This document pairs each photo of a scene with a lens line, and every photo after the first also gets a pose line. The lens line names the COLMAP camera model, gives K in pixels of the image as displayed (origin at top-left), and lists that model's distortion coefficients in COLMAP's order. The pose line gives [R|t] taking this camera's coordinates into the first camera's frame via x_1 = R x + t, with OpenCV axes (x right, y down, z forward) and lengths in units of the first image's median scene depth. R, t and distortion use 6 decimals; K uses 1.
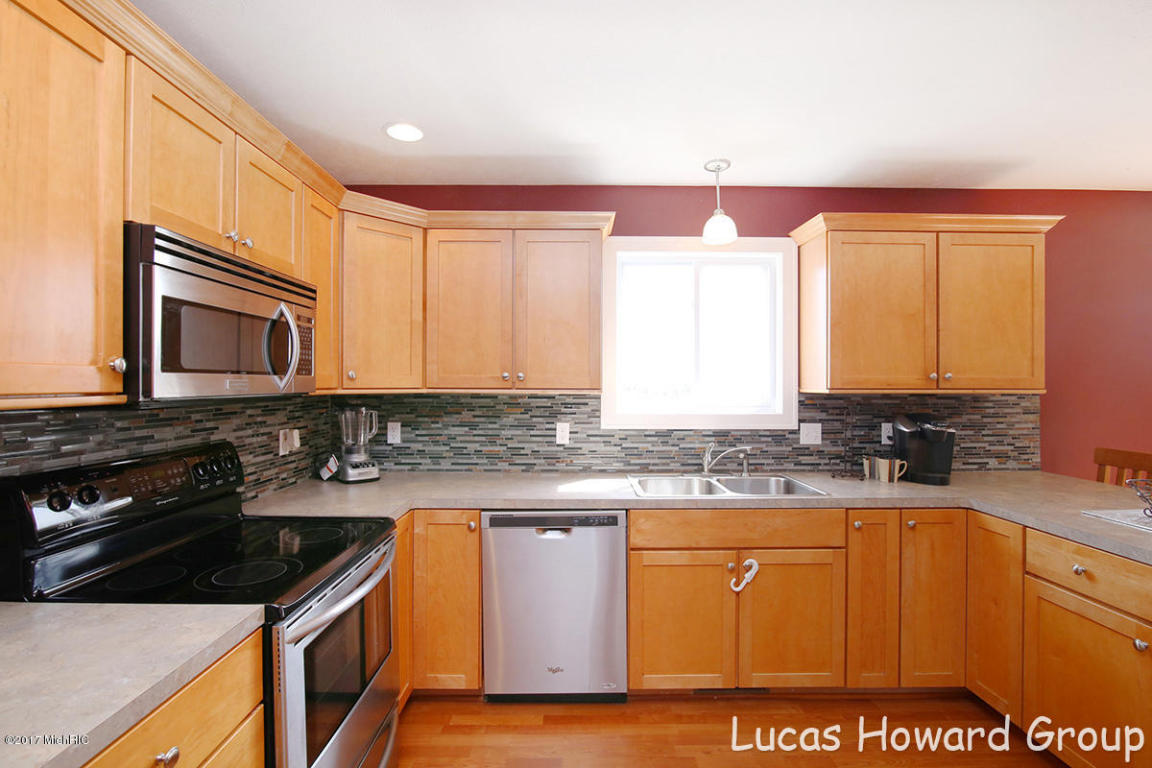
lens RADIAL K [[530.5, 0, 579.5], [0, 530.5, 380.2], [0, 0, 1]] dist [-0.019499, -0.001092]
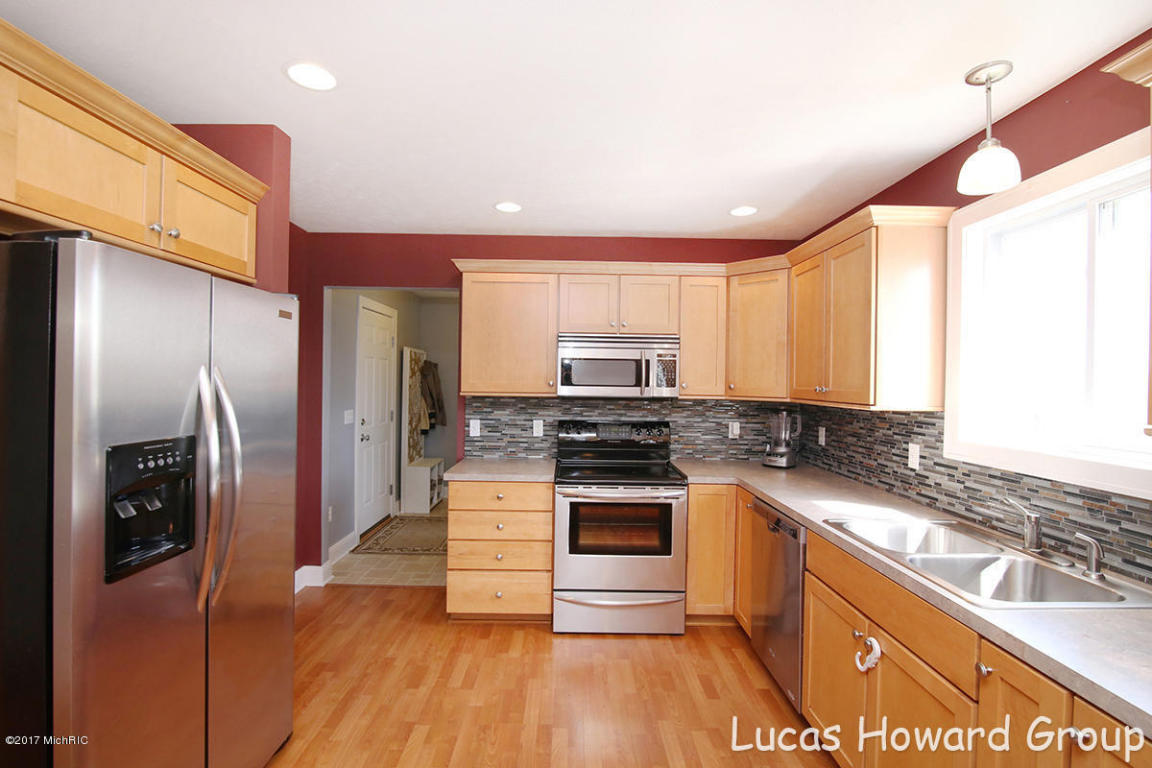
lens RADIAL K [[530.5, 0, 565.1], [0, 530.5, 378.7], [0, 0, 1]] dist [-0.019499, -0.001092]
pose [[-0.018388, -0.006129, -0.999812, 0.834735], [-0.009371, 0.999938, -0.005958, -0.015599], [0.999787, 0.009260, -0.018444, 0.446444]]
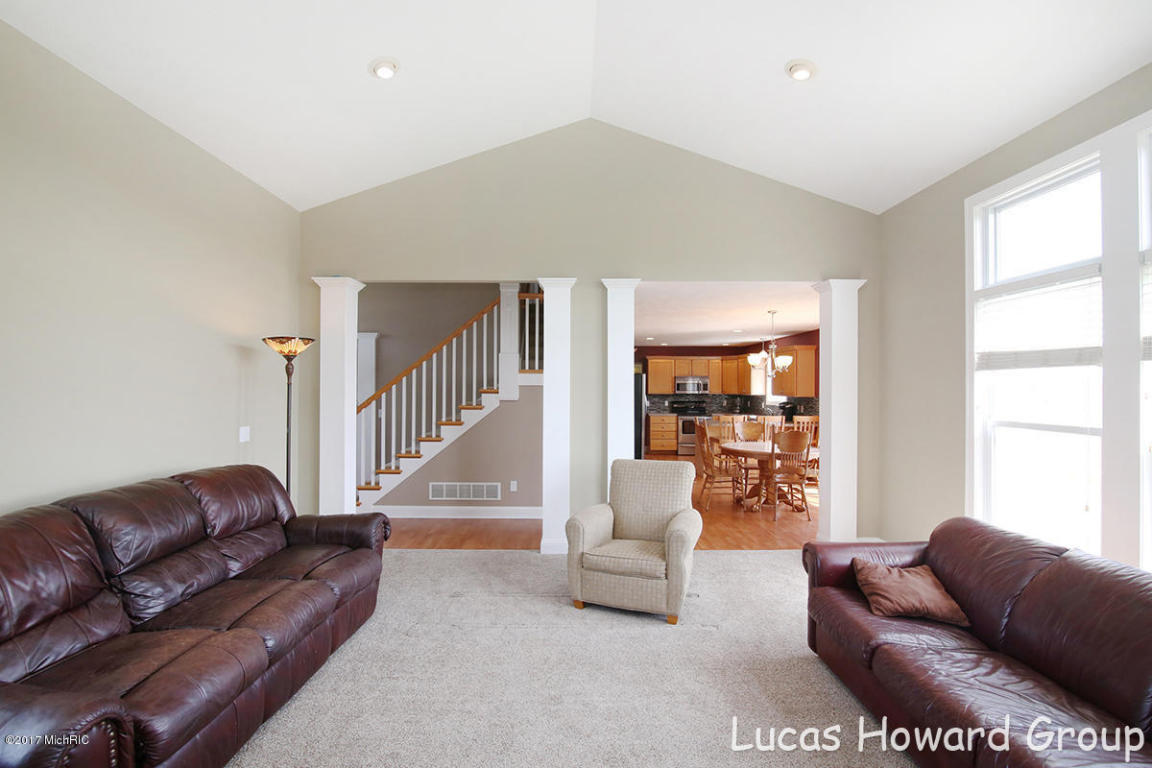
lens RADIAL K [[530.5, 0, 578.0], [0, 530.5, 381.7], [0, 0, 1]] dist [-0.019499, -0.001092]
pose [[0.000335, -0.010766, -0.999942, 3.905296], [0.000915, 0.999942, -0.010766, -0.034487], [1.000000, -0.000912, 0.000345, -0.372511]]
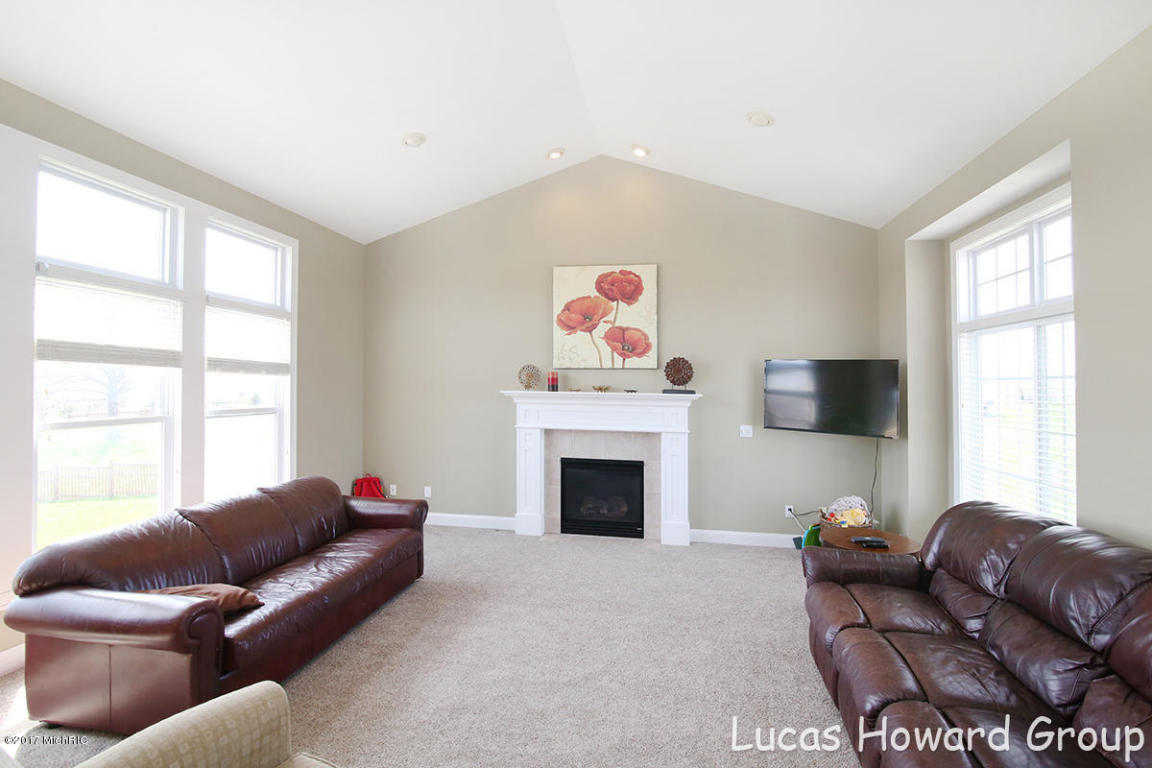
lens RADIAL K [[530.5, 0, 543.4], [0, 530.5, 382.2], [0, 0, 1]] dist [-0.019499, -0.001092]
pose [[0.216128, 0.010581, 0.976308, 2.194049], [-0.024499, 0.999685, -0.005411, -0.052021], [-0.976058, -0.022749, 0.216319, -0.549925]]
